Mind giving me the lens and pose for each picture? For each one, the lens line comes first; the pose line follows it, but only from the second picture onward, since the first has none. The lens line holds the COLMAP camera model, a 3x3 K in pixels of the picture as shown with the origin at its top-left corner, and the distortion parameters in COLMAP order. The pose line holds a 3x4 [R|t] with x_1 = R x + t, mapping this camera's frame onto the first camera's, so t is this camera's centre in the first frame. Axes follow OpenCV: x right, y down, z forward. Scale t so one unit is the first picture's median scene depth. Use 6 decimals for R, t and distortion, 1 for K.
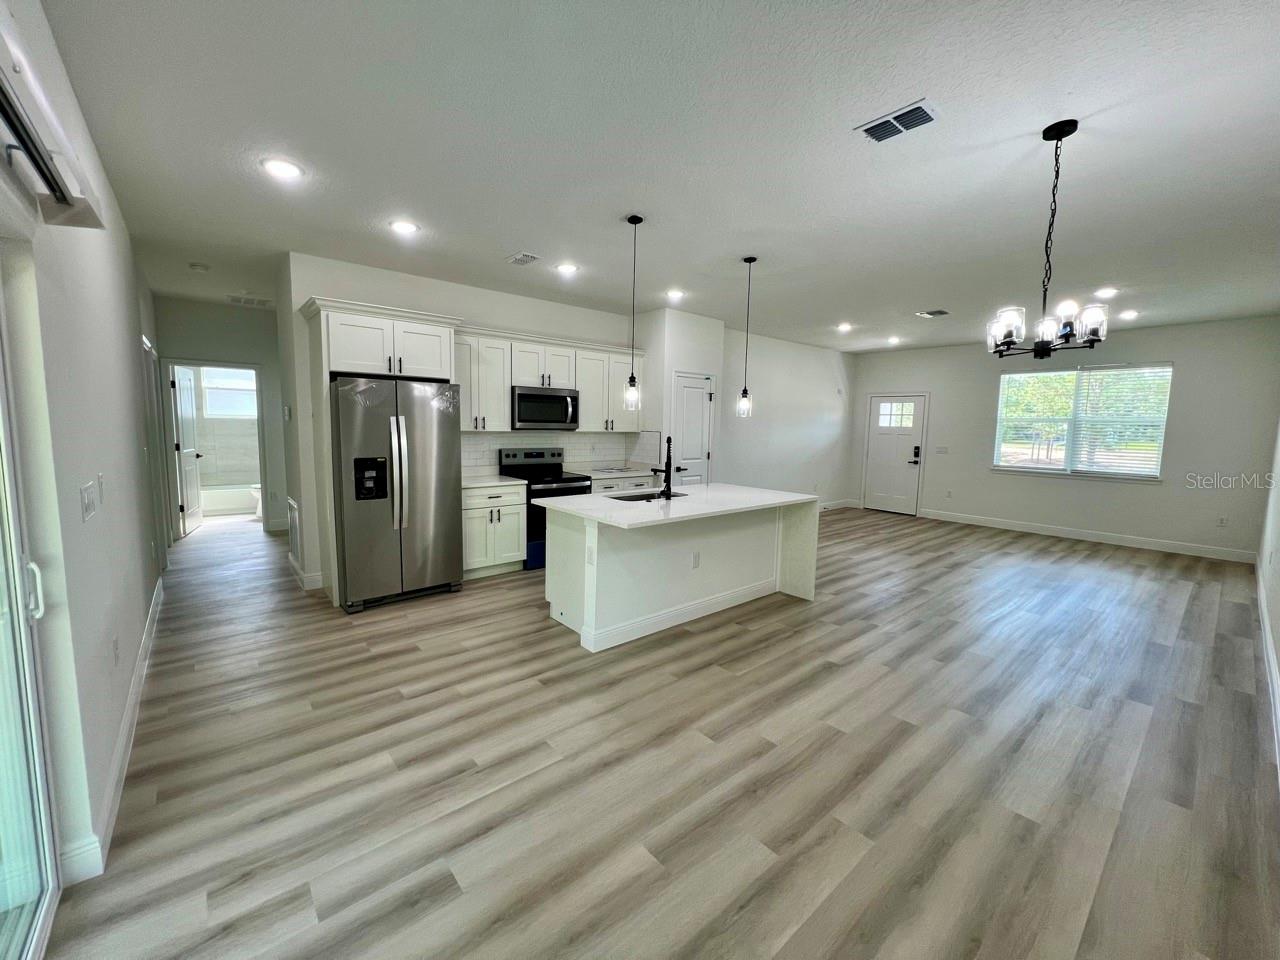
lens RADIAL K [[513.9, 0, 635.9], [0, 513.9, 476.3], [0, 0, 1]] dist [-0.002669, 0.001060]
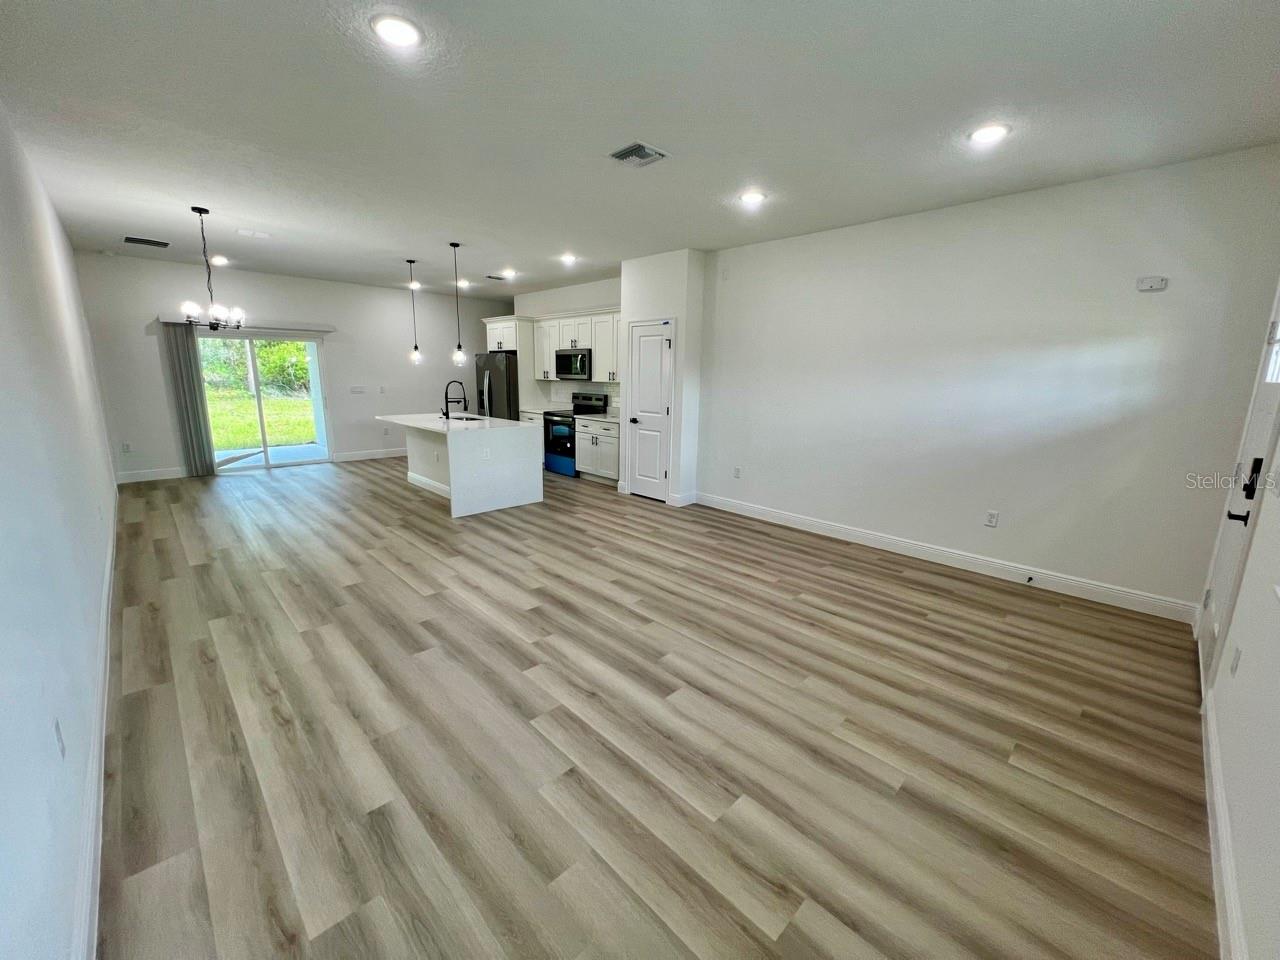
lens RADIAL K [[512.6, 0, 633.2], [0, 512.6, 476.1], [0, 0, 1]] dist [-0.000110, 0.000220]
pose [[0.063500, 0.179278, -0.981747, 1.735554], [-0.118066, 0.978174, 0.170988, -0.125268], [0.990973, 0.105053, 0.083281, 1.478180]]
